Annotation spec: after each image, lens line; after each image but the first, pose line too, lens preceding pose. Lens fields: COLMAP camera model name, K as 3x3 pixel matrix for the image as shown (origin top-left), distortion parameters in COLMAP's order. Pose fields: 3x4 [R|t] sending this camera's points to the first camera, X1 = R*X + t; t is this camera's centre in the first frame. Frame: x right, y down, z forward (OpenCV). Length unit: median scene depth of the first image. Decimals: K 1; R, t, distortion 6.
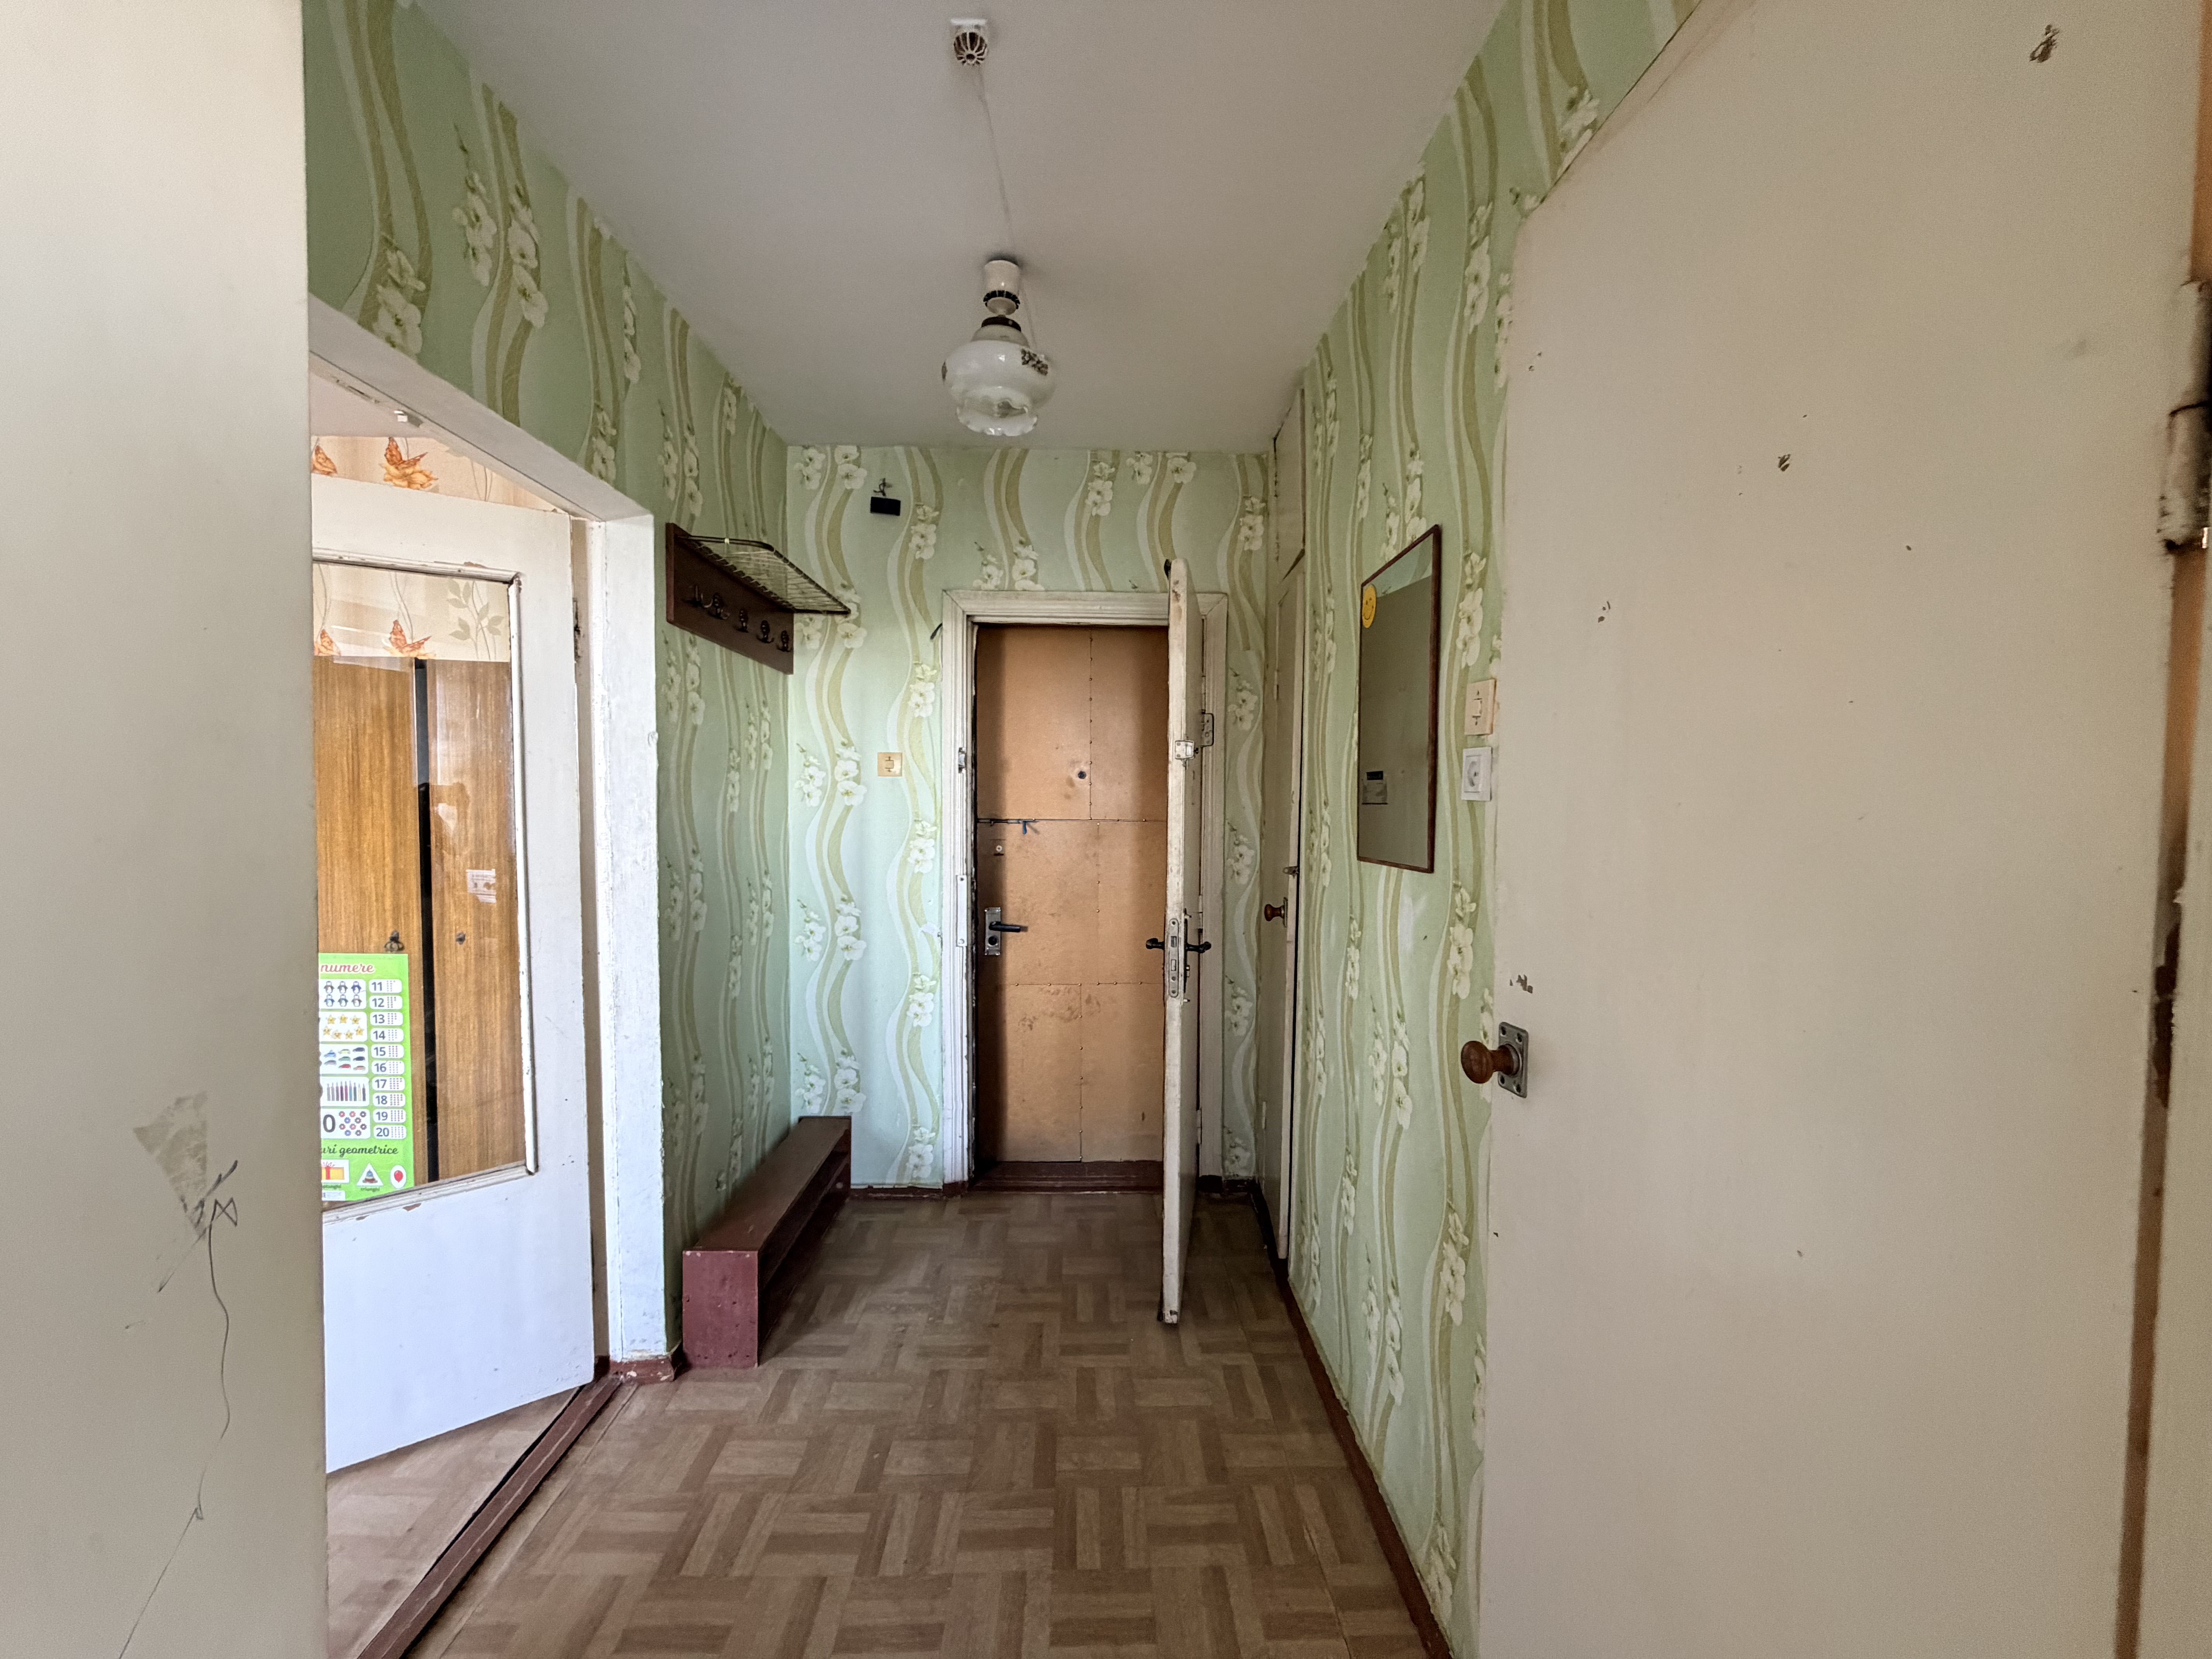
lens RADIAL K [[885.7, 0, 1095.8], [0, 885.7, 828.3], [0, 0, 1]] dist [0.001827, -0.000020]
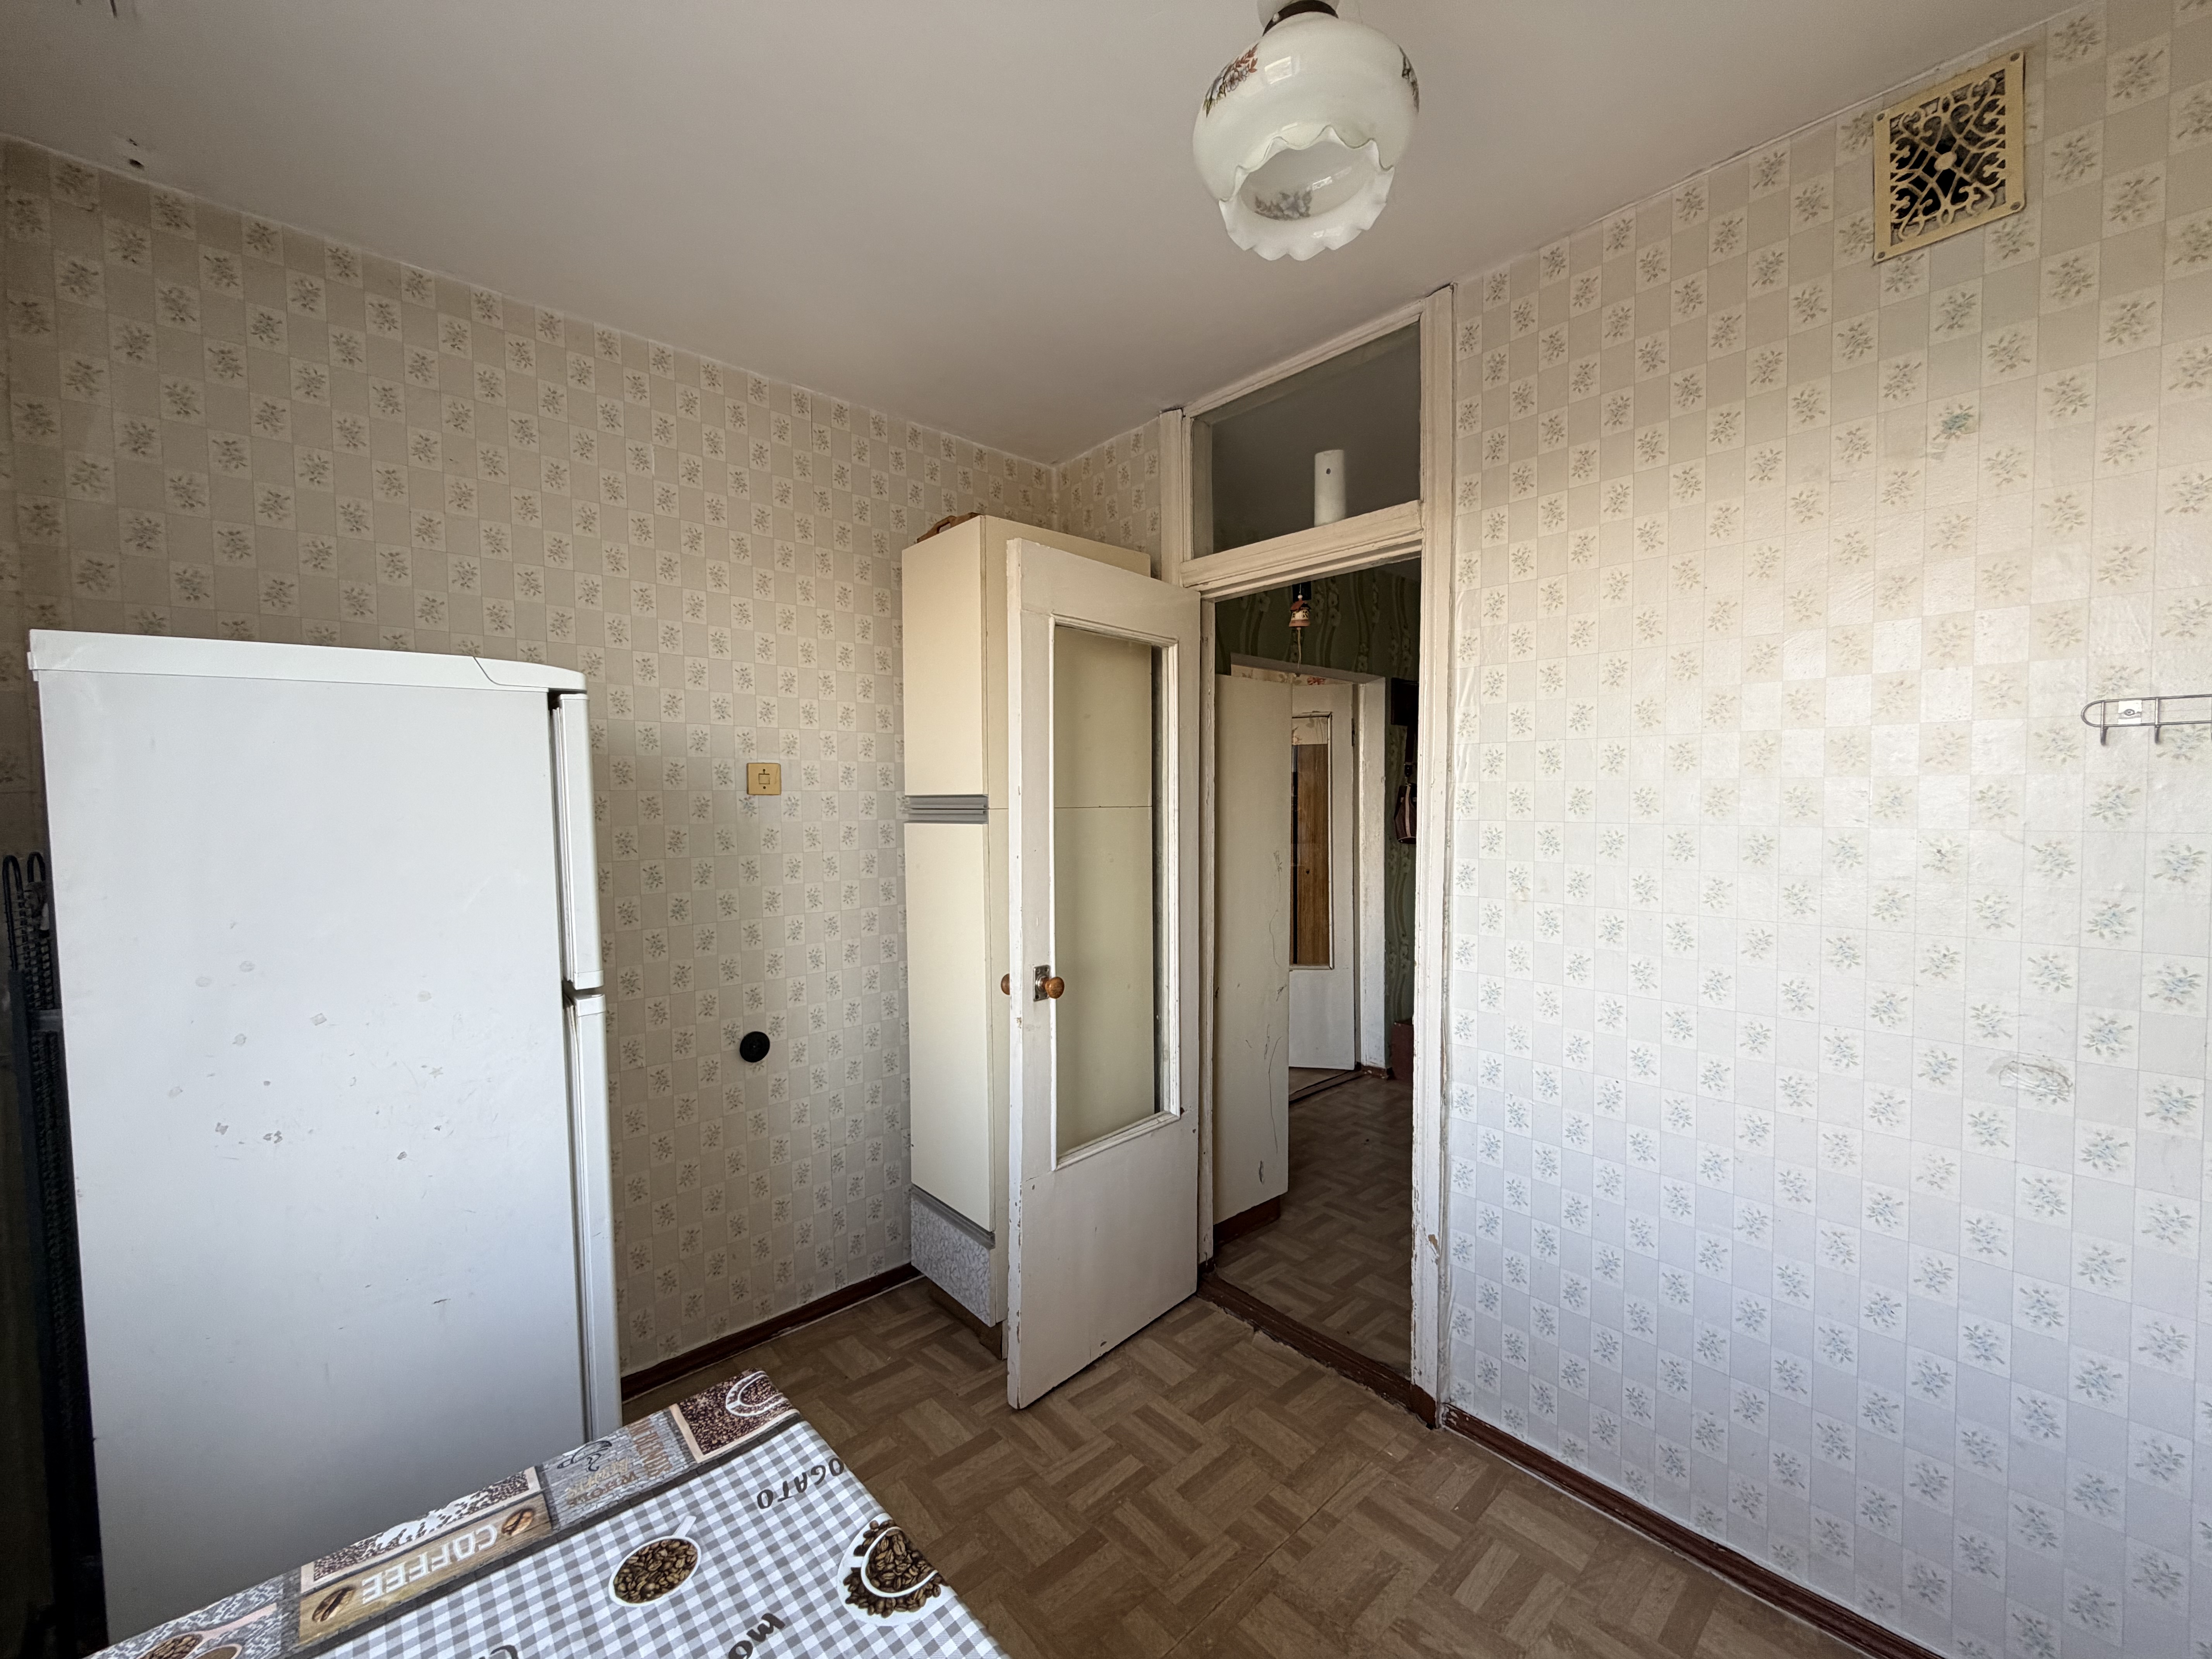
lens RADIAL K [[885.7, 0, 1105.8], [0, 885.7, 824.9], [0, 0, 1]] dist [0.001827, -0.000020]
pose [[0.666355, 0.018765, -0.745398, 0.661098], [-0.017185, 0.999804, 0.009807, 0.000742], [0.745436, 0.006275, 0.666547, -0.944722]]
